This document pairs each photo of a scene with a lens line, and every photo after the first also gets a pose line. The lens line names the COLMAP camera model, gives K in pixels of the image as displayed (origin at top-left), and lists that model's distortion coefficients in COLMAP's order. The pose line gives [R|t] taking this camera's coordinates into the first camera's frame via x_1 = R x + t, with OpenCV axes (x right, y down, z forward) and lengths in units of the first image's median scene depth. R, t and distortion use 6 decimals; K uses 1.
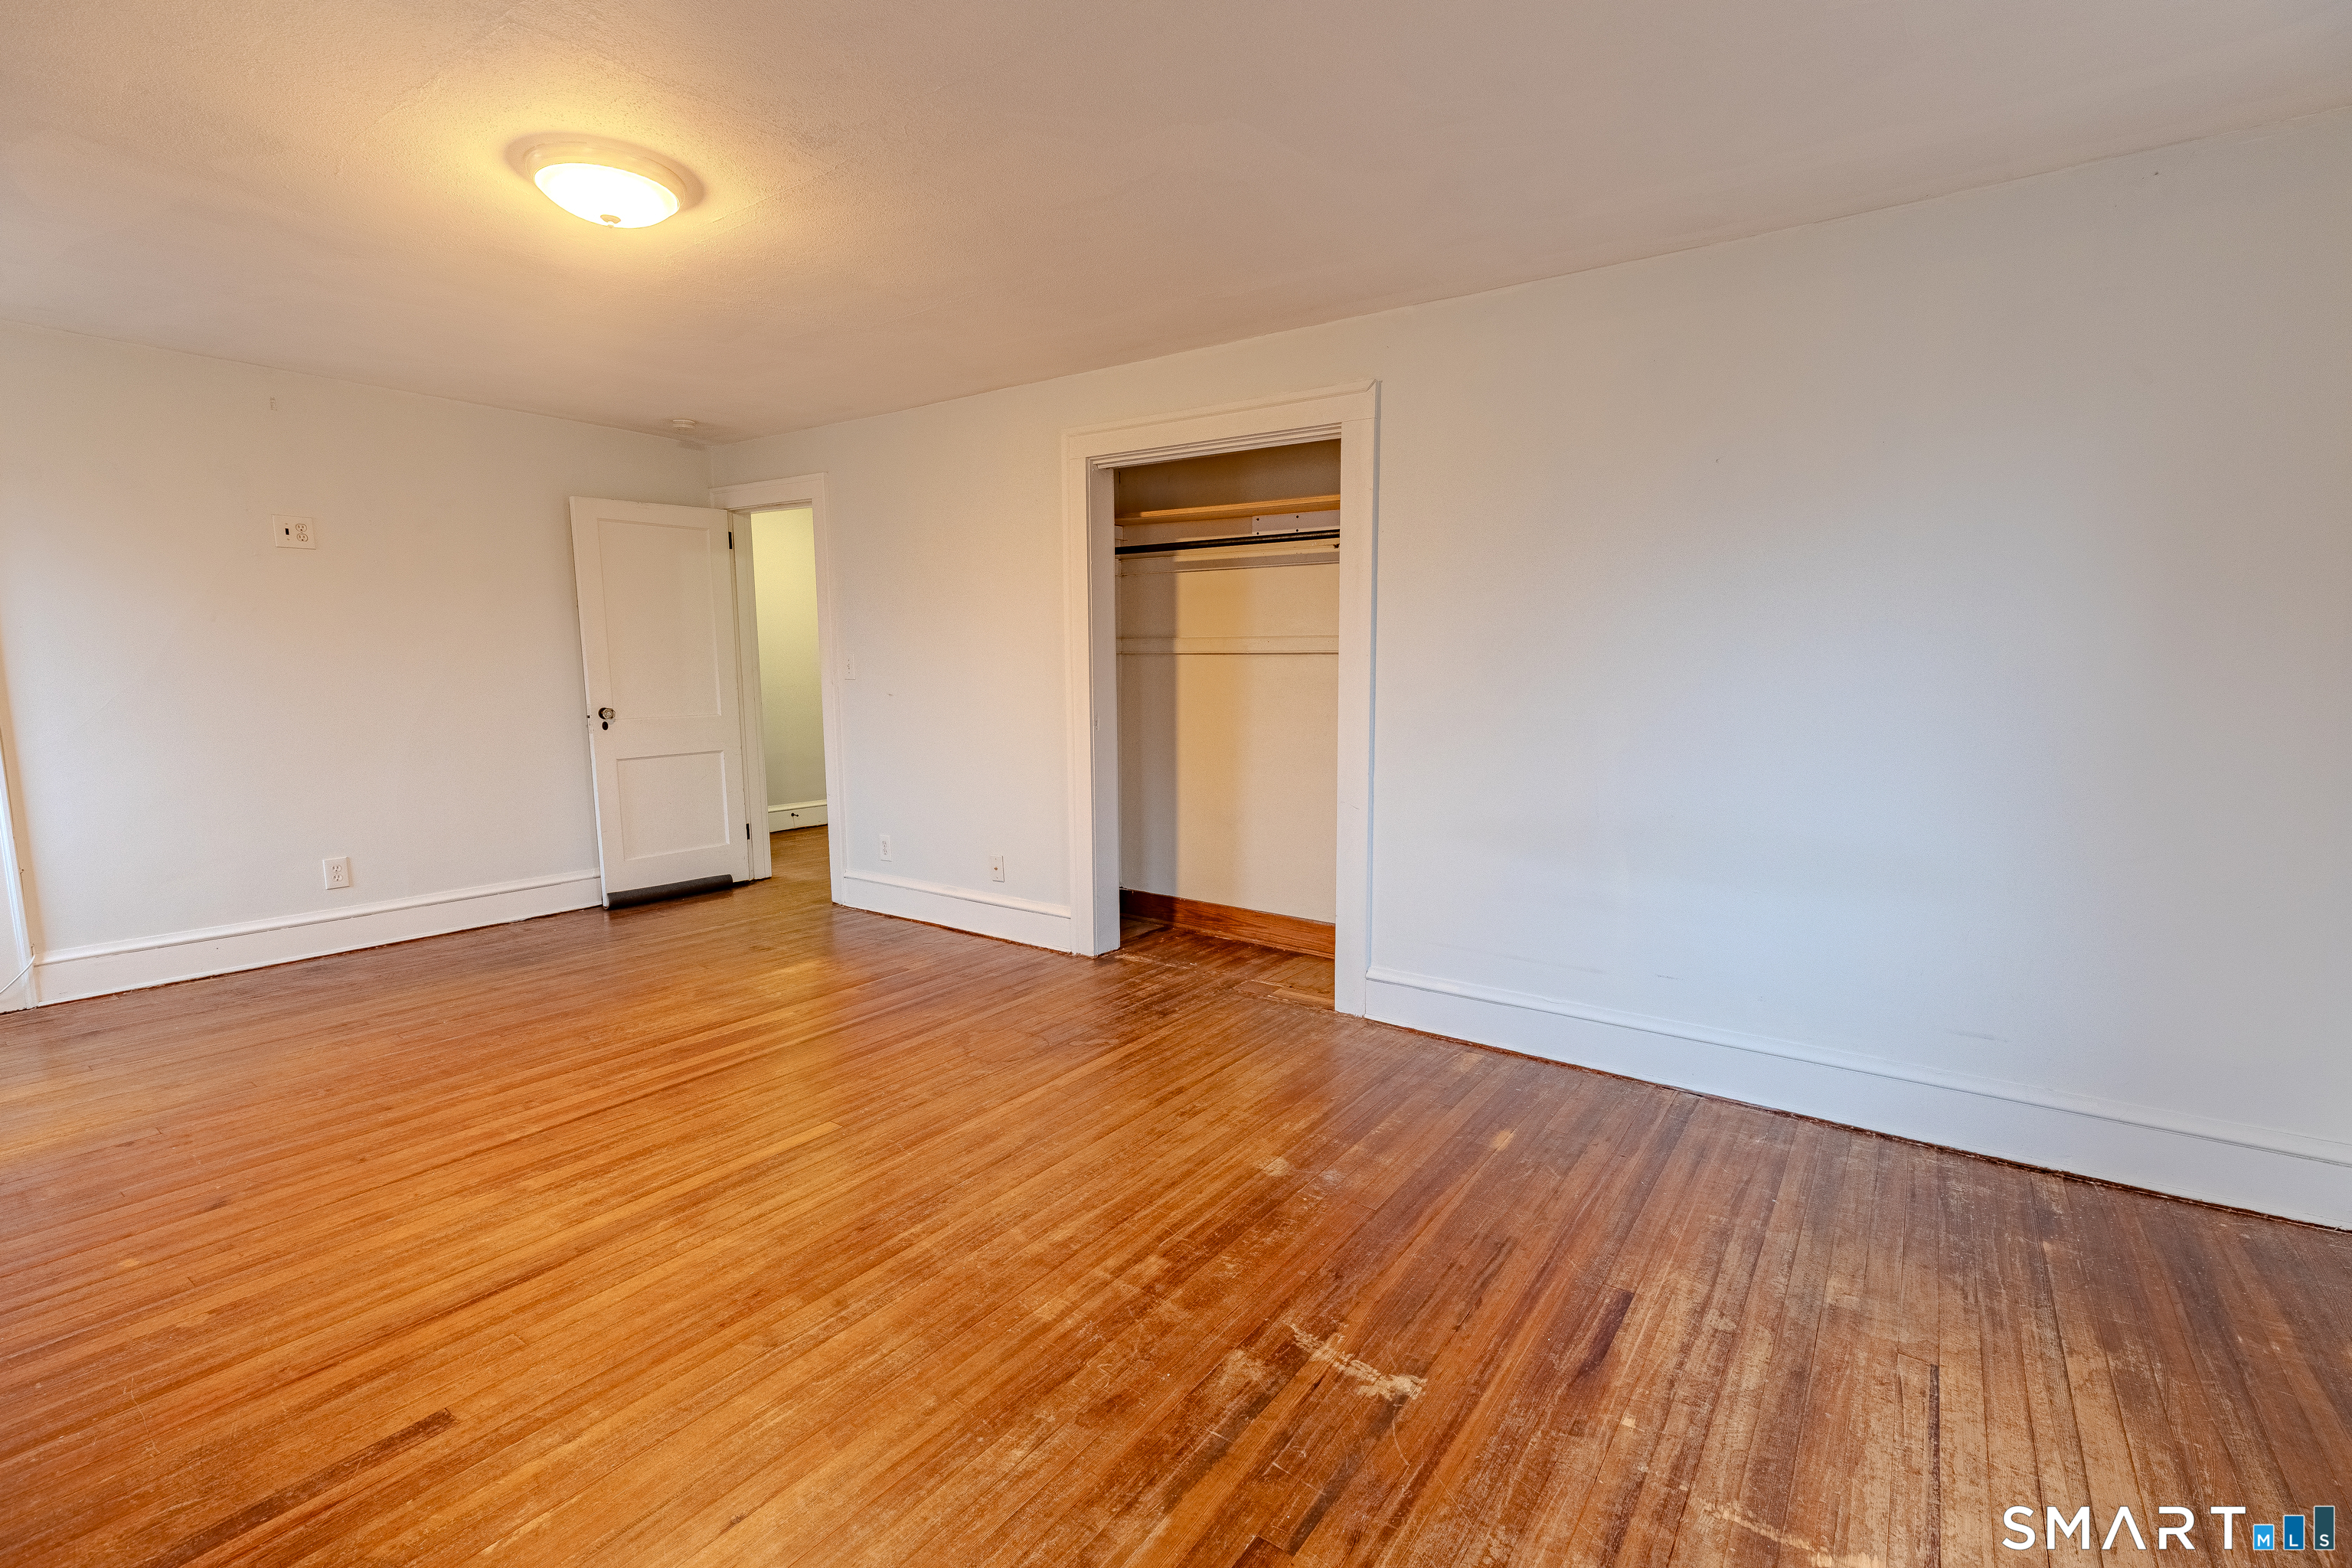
lens RADIAL K [[1047.8, 0, 1176.2], [0, 1047.8, 790.3], [0, 0, 1]] dist [0.006561, 0.000102]
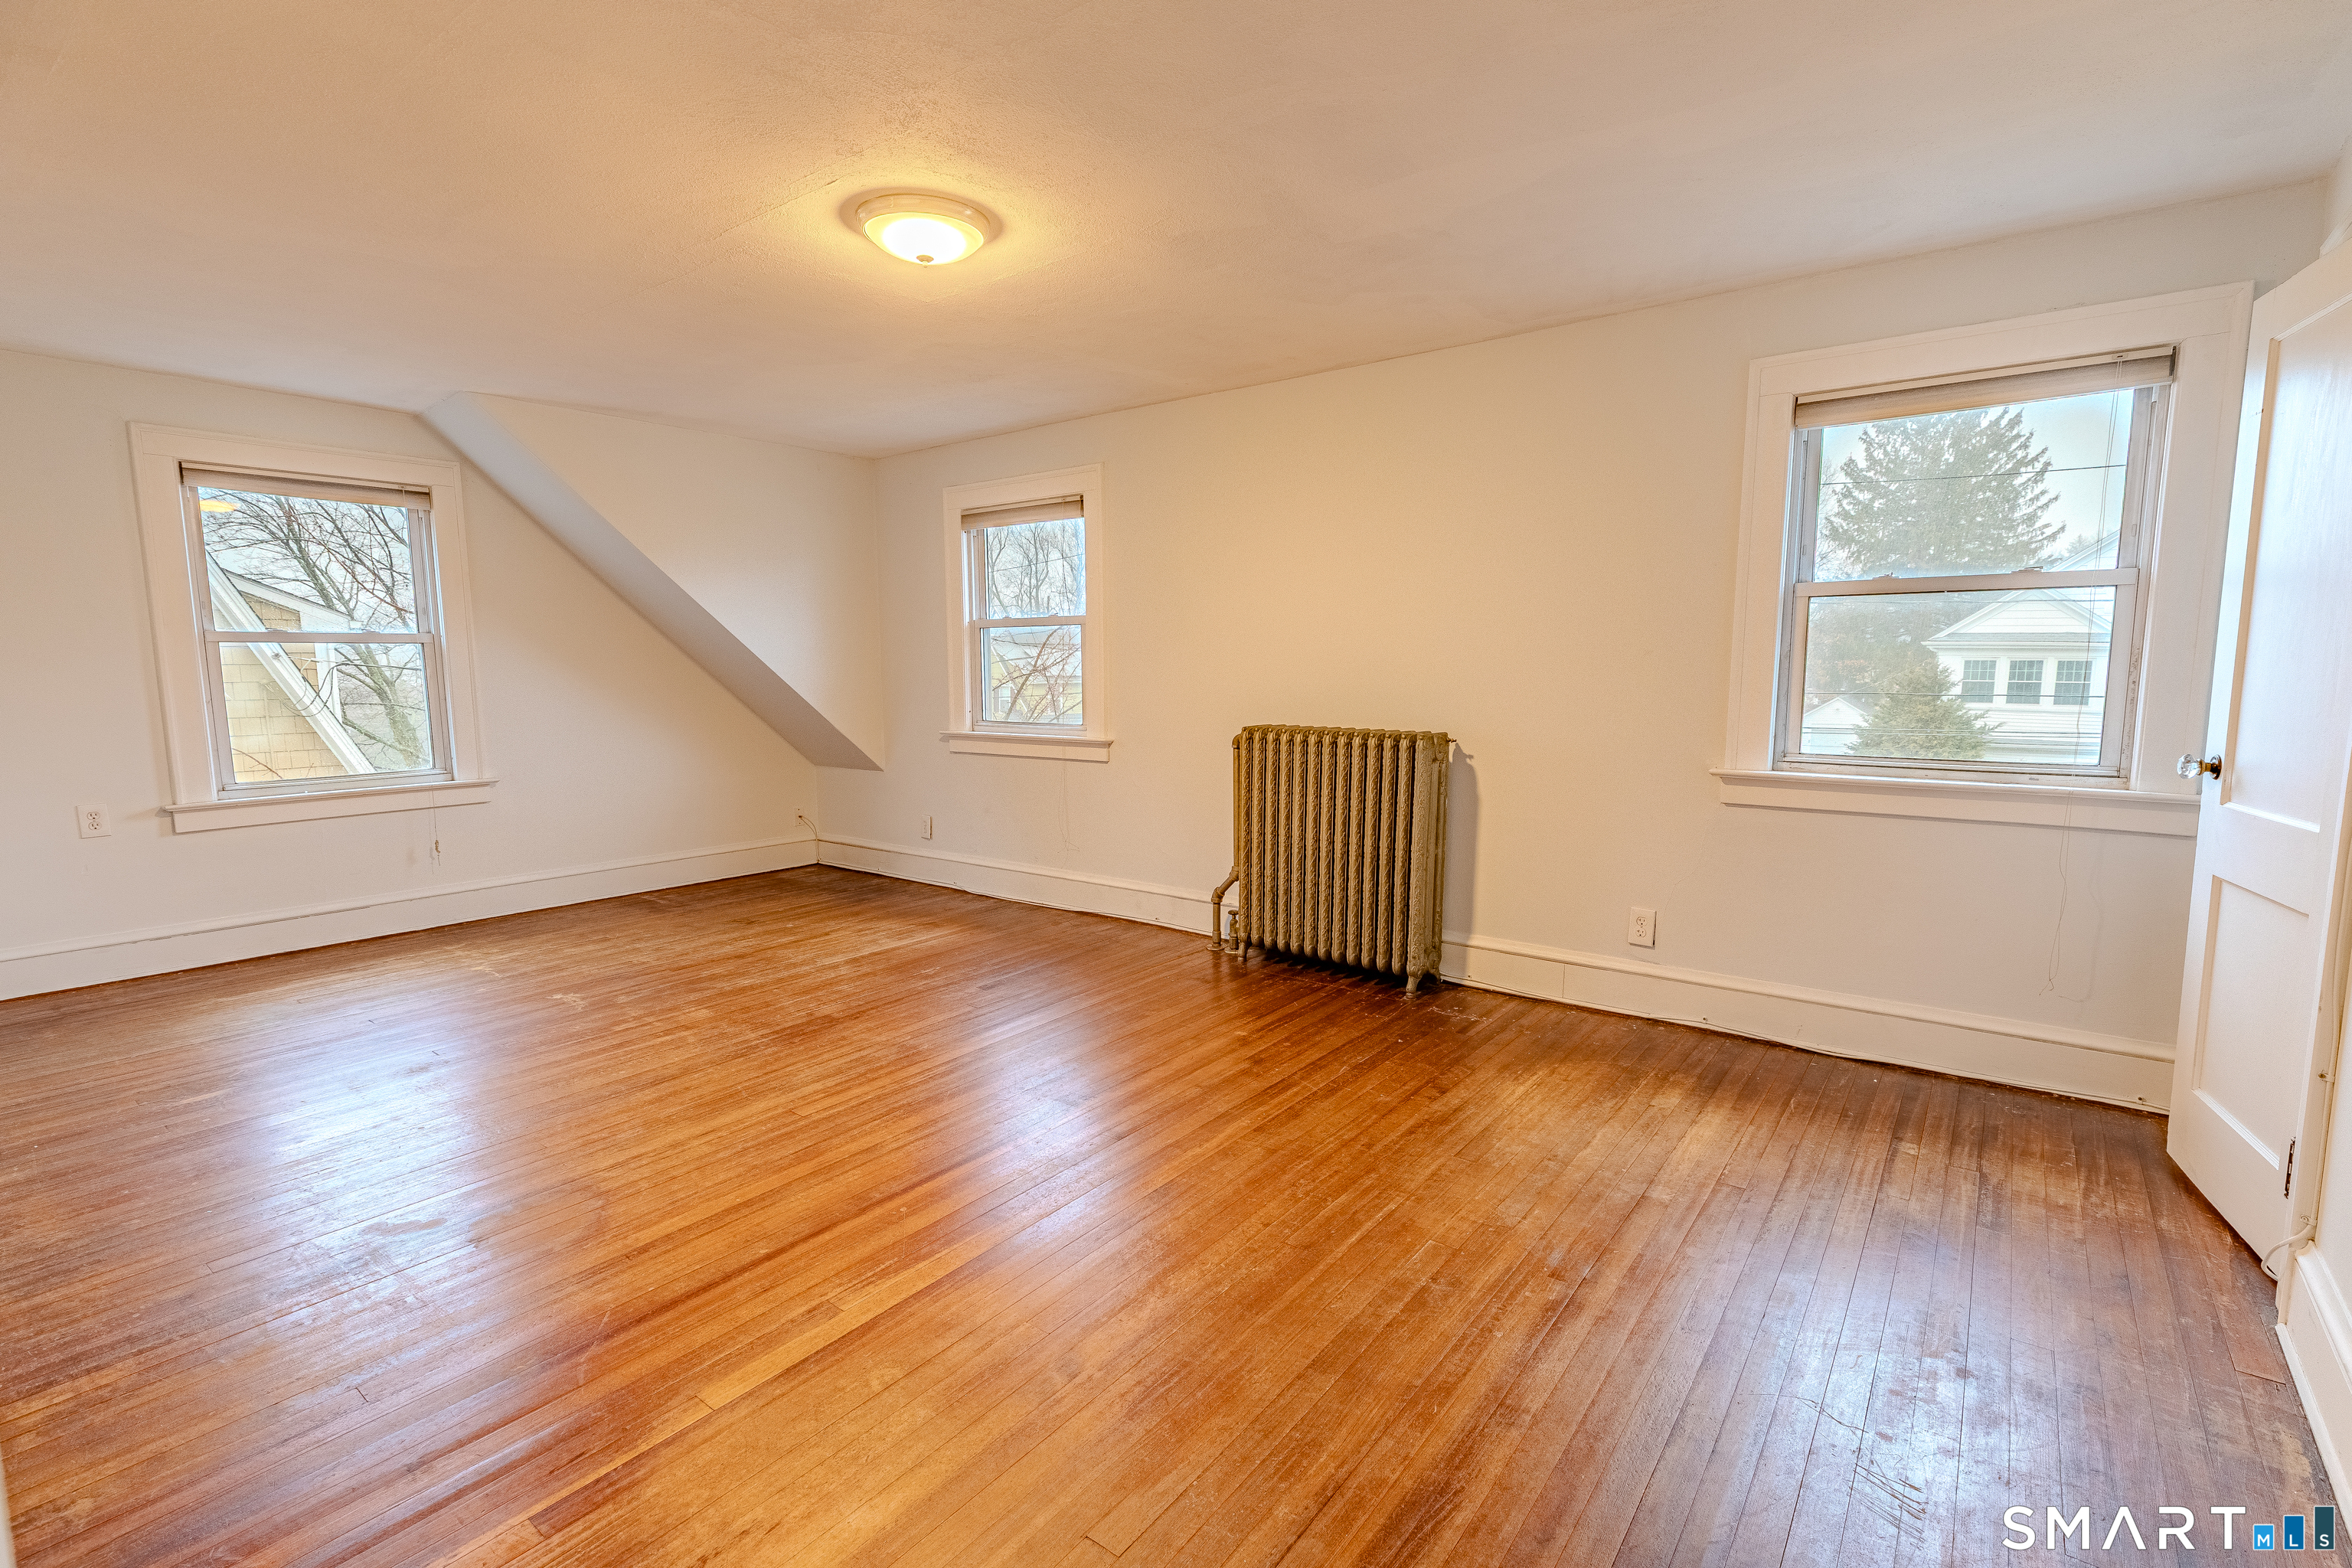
lens RADIAL K [[1080.9, 0, 1169.3], [0, 1080.9, 788.7], [0, 0, 1]] dist [0.009960, 0.000098]
pose [[-0.999028, -0.000345, 0.044070, -0.687763], [0.010261, 0.970671, 0.240194, -0.225578], [-0.042861, 0.240412, -0.969724, 1.813494]]
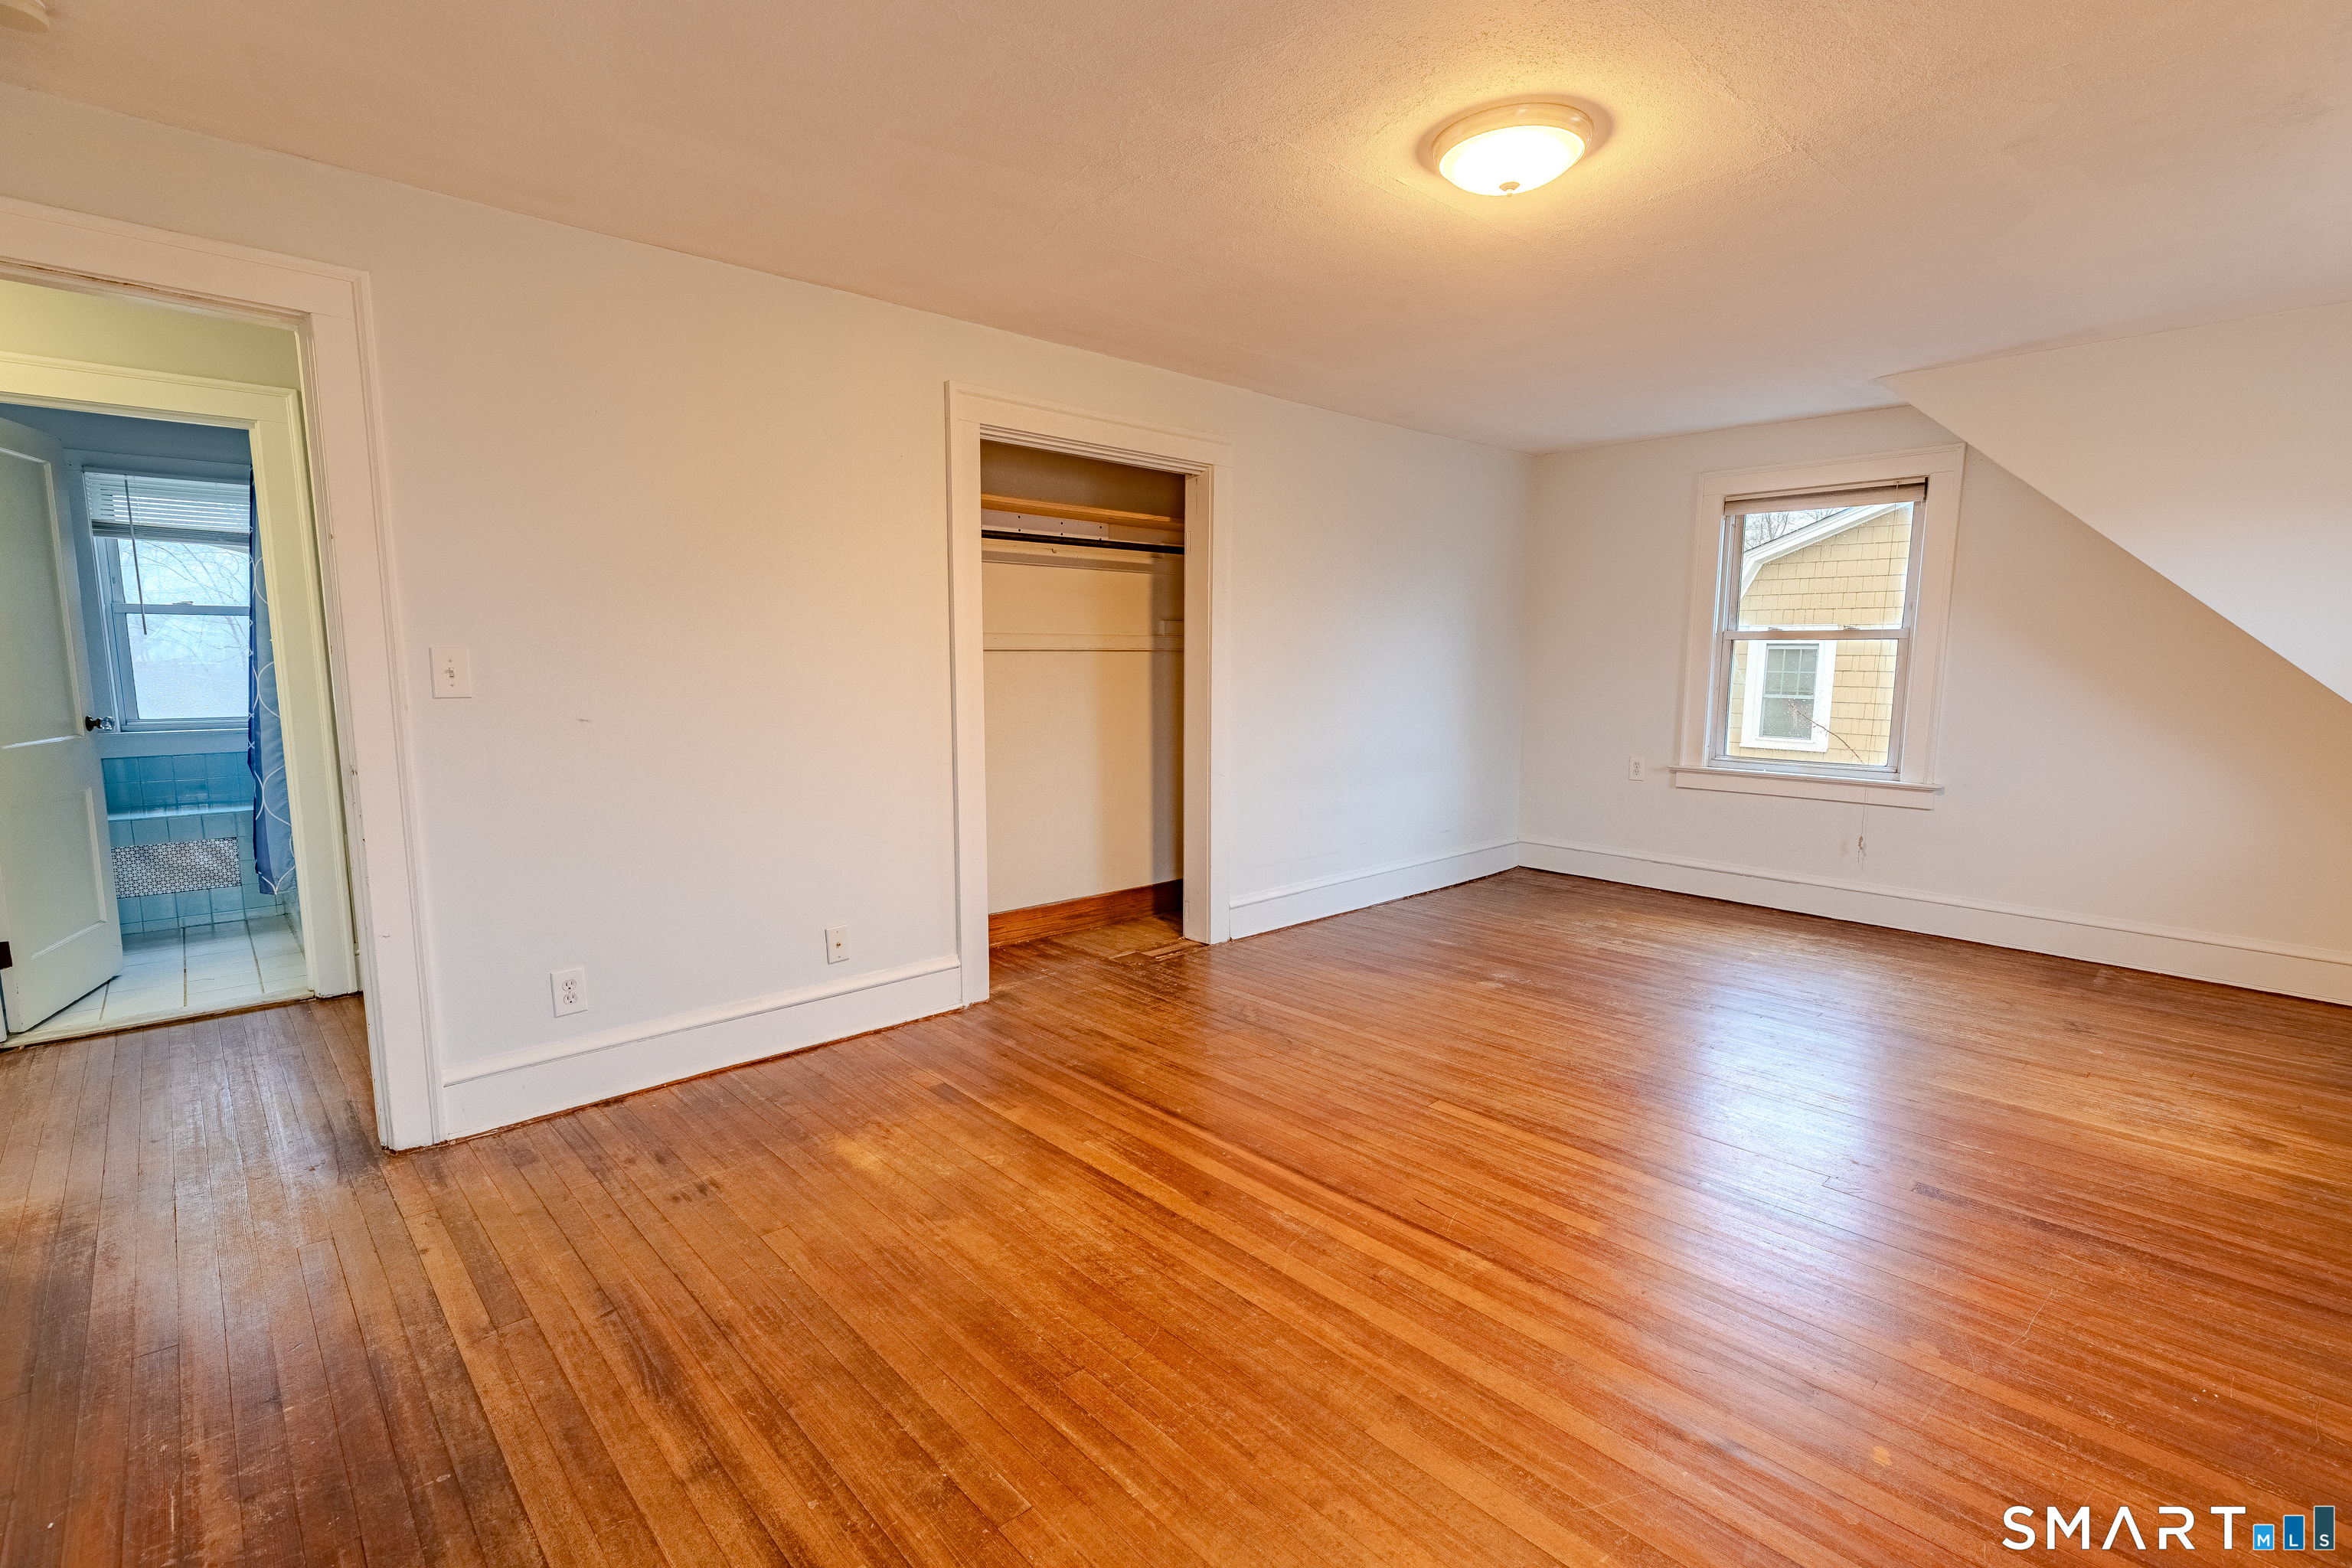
lens RADIAL K [[1072.6, 0, 1187.5], [0, 1072.6, 789.7], [0, 0, 1]] dist [0.008521, -0.000472]
pose [[0.198169, -0.125468, 0.972104, -1.293032], [0.117222, 0.987689, 0.103584, -0.124303], [-0.973133, 0.093425, 0.210437, 0.922655]]
